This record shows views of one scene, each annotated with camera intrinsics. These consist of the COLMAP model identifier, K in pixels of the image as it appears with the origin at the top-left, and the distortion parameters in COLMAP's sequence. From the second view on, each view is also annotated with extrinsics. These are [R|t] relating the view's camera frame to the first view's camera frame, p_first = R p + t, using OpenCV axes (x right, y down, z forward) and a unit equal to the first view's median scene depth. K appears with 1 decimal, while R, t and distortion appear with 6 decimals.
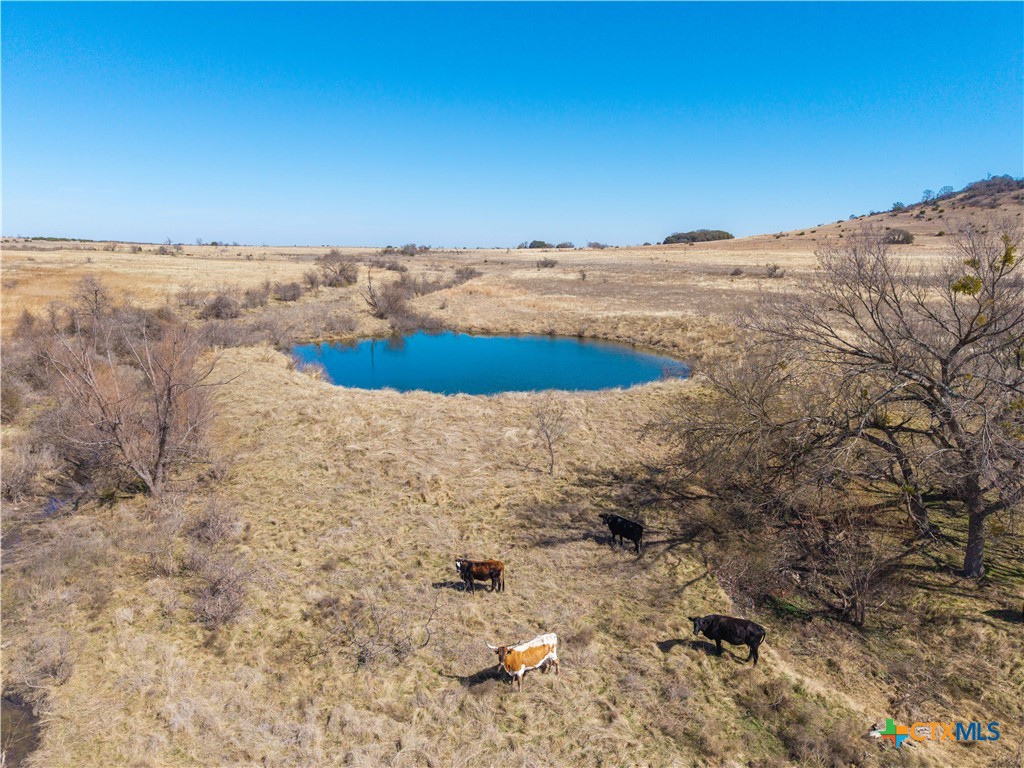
lens RADIAL K [[689.6, 0, 507.4], [0, 689.6, 388.0], [0, 0, 1]] dist [0.027005, -0.026557]
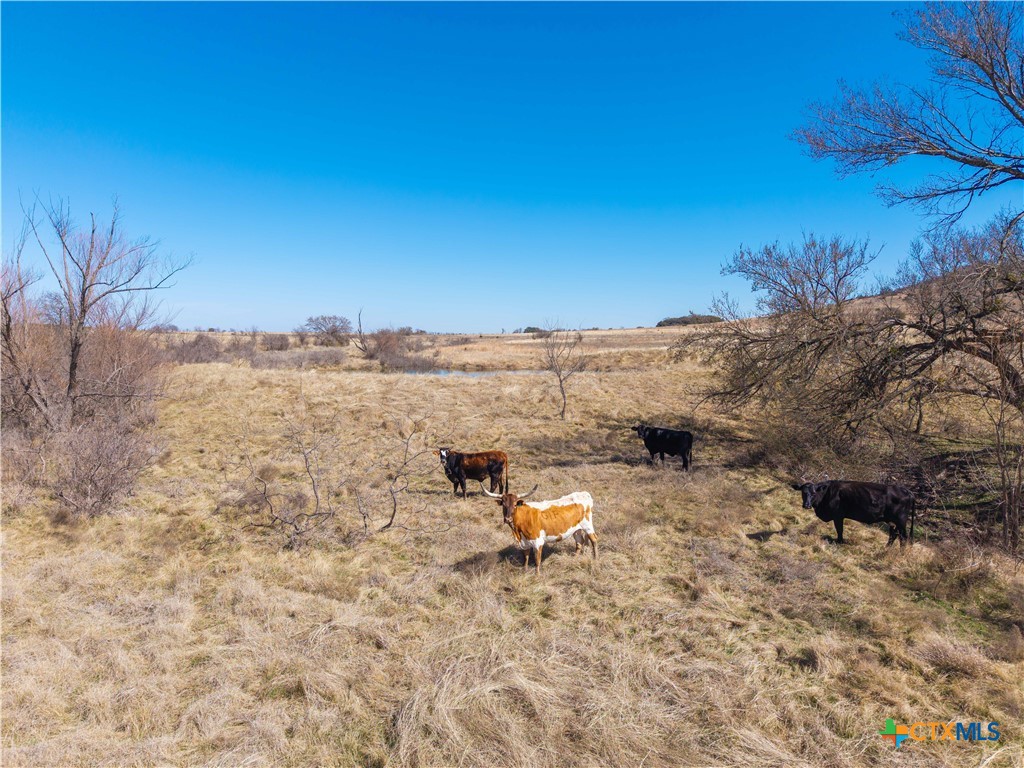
lens RADIAL K [[689.6, 0, 507.4], [0, 689.6, 388.0], [0, 0, 1]] dist [0.027005, -0.026557]
pose [[0.999968, 0.000875, 0.007913, -0.009505], [0.000156, 0.991604, -0.129315, 0.240750], [-0.007959, 0.129312, 0.991572, 0.251374]]
